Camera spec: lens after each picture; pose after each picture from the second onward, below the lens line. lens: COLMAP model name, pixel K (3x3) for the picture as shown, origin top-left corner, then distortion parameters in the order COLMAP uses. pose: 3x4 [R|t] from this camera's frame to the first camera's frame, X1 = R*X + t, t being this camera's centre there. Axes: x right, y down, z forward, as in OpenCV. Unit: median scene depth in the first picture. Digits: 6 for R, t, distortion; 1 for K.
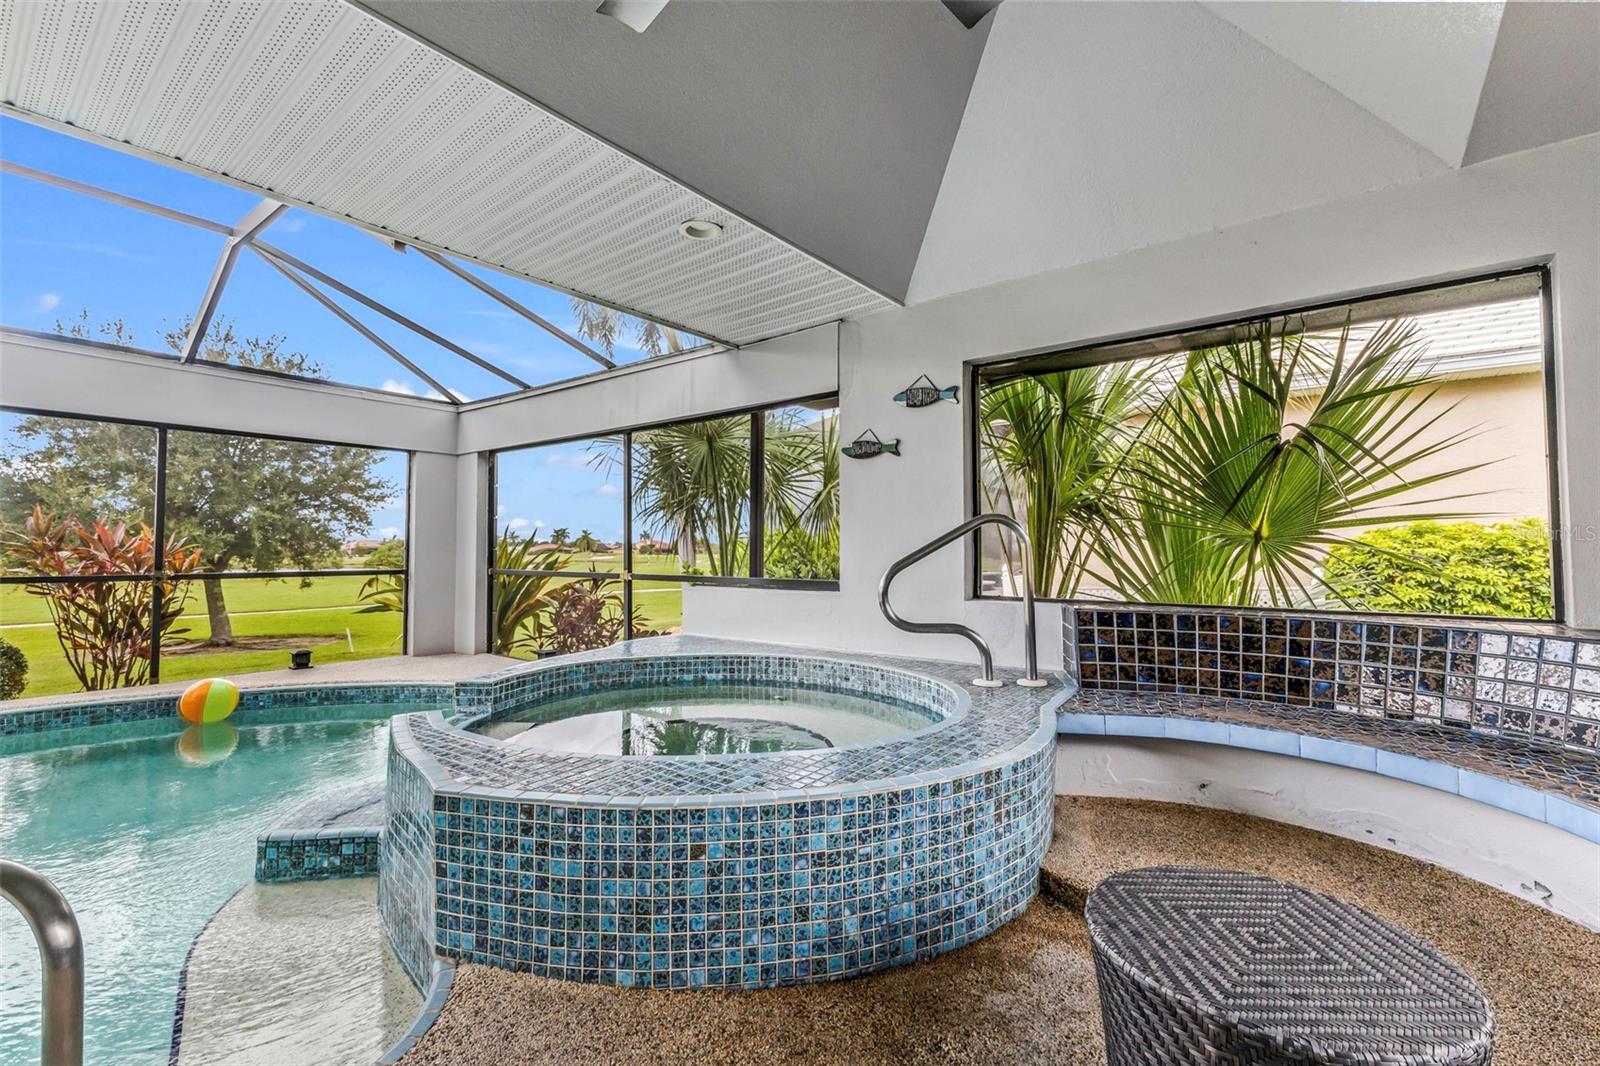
lens RADIAL K [[697.6, 0, 800.6], [0, 697.6, 525.9], [0, 0, 1]] dist [0.012887, -0.004972]
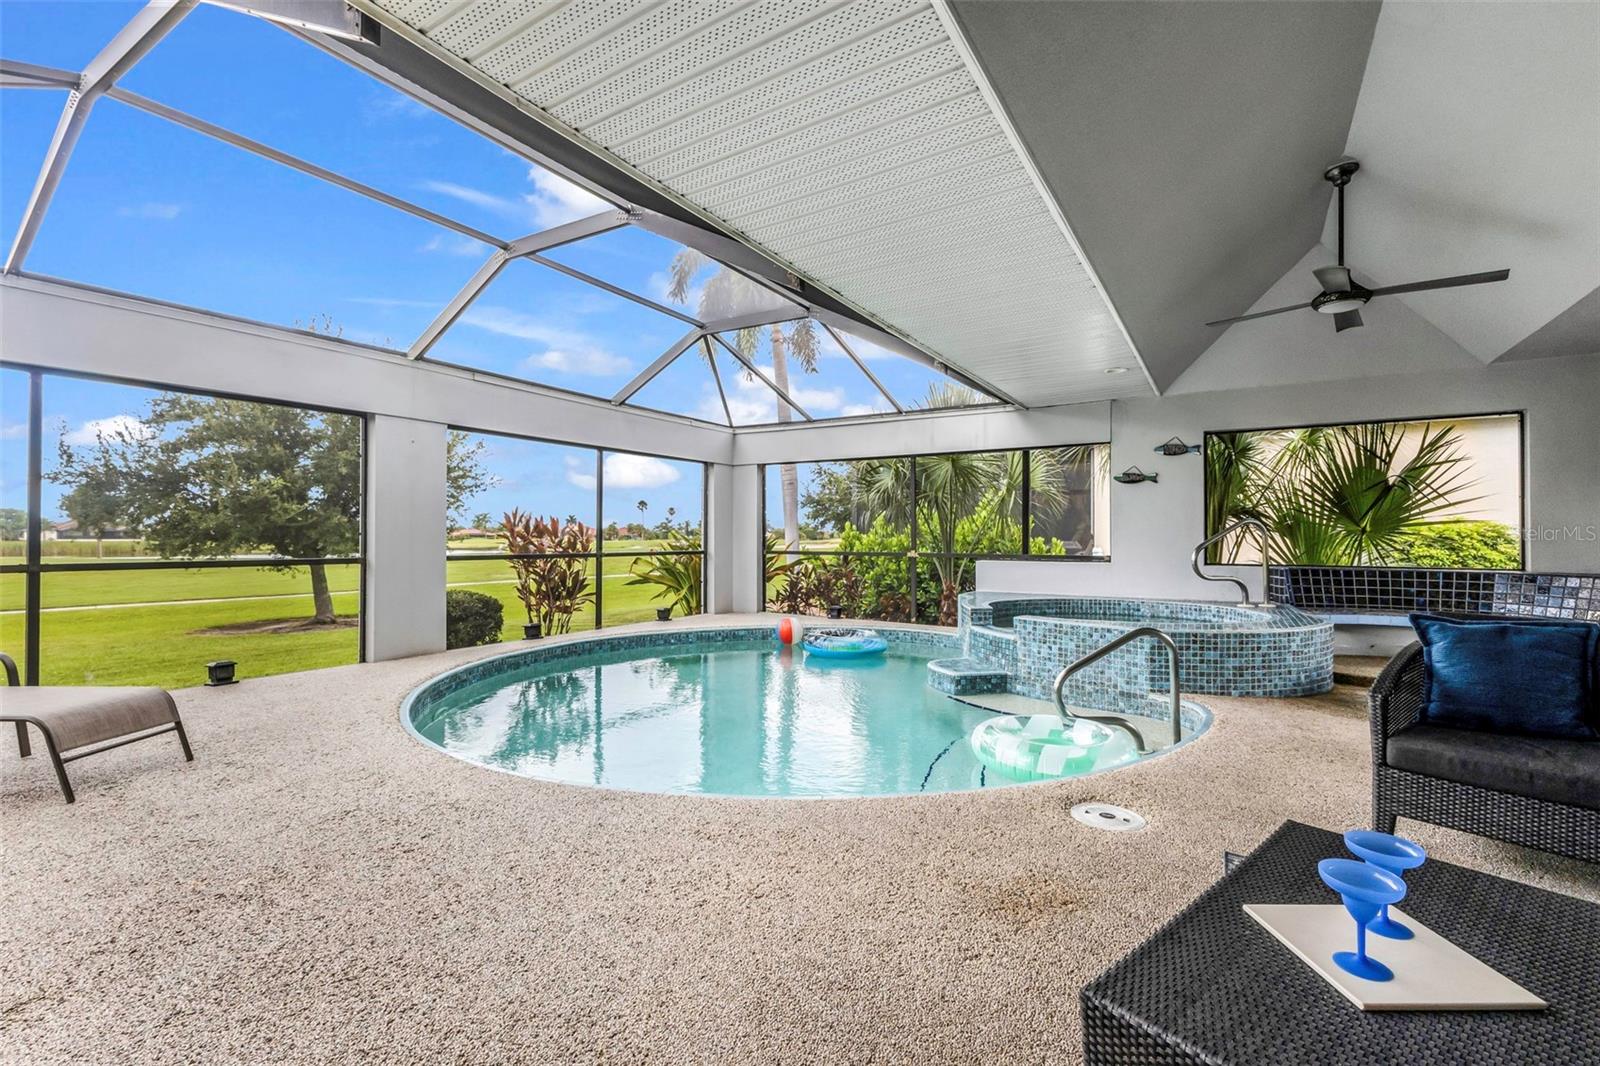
lens RADIAL K [[701.5, 0, 792.9], [0, 701.5, 531.6], [0, 0, 1]] dist [0.013928, -0.000187]
pose [[0.994540, 0.002730, 0.104319, -1.019896], [-0.005688, 0.999590, 0.028067, -0.026042], [-0.104199, -0.028507, 0.994148, -0.698739]]
